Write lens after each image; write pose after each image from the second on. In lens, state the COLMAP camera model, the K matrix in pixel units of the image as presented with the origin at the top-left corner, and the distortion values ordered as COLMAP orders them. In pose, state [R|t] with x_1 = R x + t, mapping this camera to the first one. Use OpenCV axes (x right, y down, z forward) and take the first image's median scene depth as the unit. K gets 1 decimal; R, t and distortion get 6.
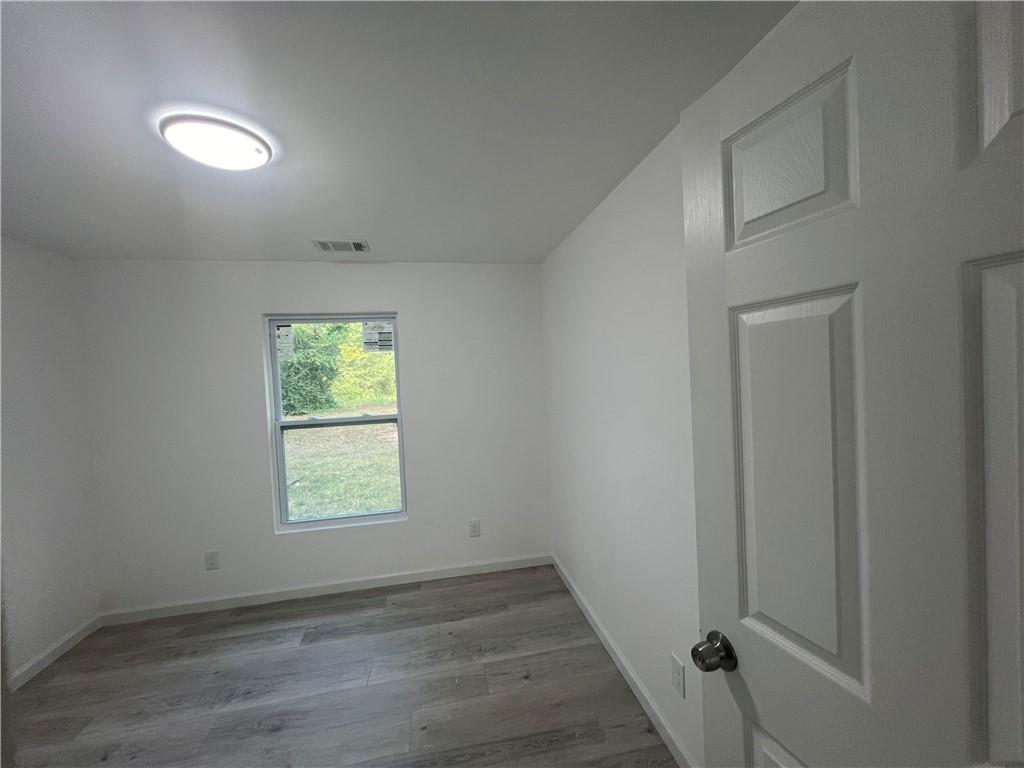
lens RADIAL K [[413.5, 0, 513.2], [0, 413.5, 383.7], [0, 0, 1]] dist [-0.002396, 0.000789]
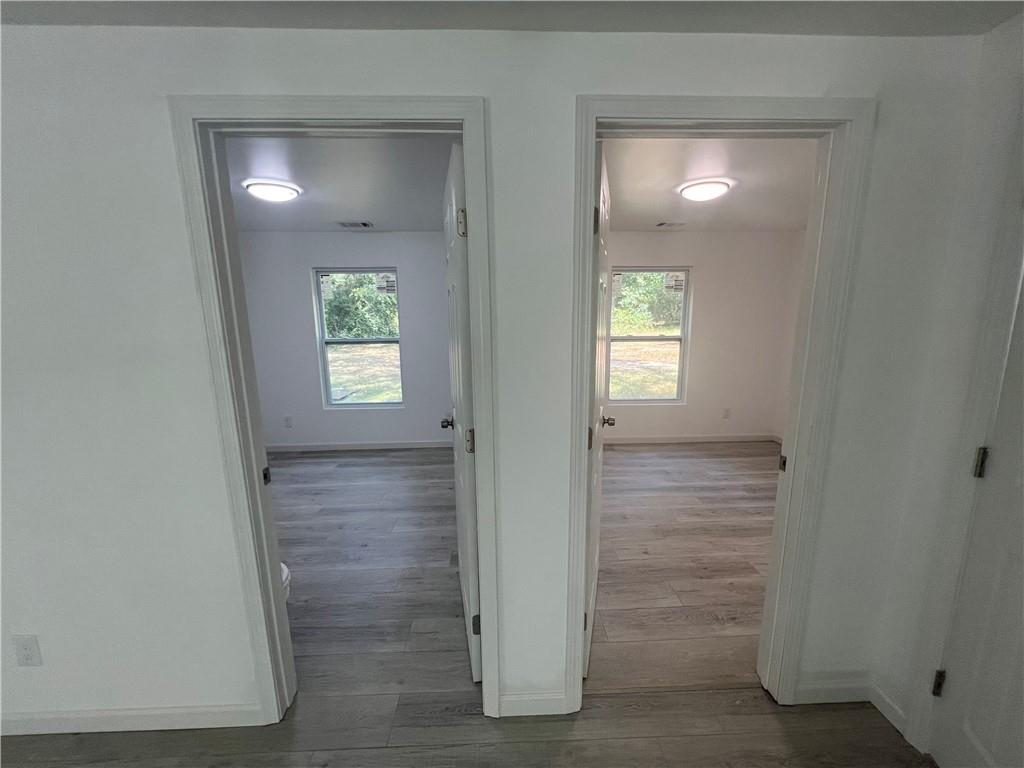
lens RADIAL K [[413.5, 0, 514.4], [0, 413.5, 382.4], [0, 0, 1]] dist [-0.002396, 0.000789]
pose [[0.988003, 0.056190, -0.143850, 0.418023], [-0.034876, 0.988578, 0.146617, 0.000656], [0.150445, -0.139841, 0.978678, -0.487049]]
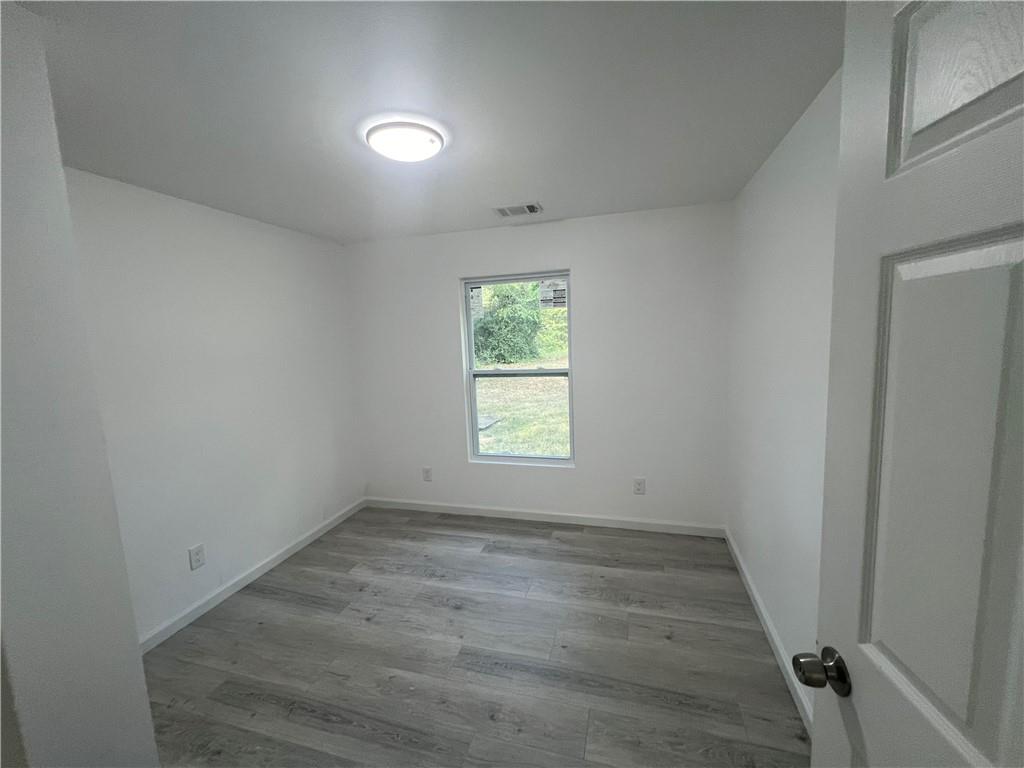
lens RADIAL K [[413.5, 0, 512.4], [0, 413.5, 383.7], [0, 0, 1]] dist [-0.002396, 0.000789]
pose [[0.888721, 0.063176, -0.454075, 0.087519], [-0.011365, 0.993191, 0.115939, -0.010180], [0.458308, -0.097877, 0.883388, 0.001470]]
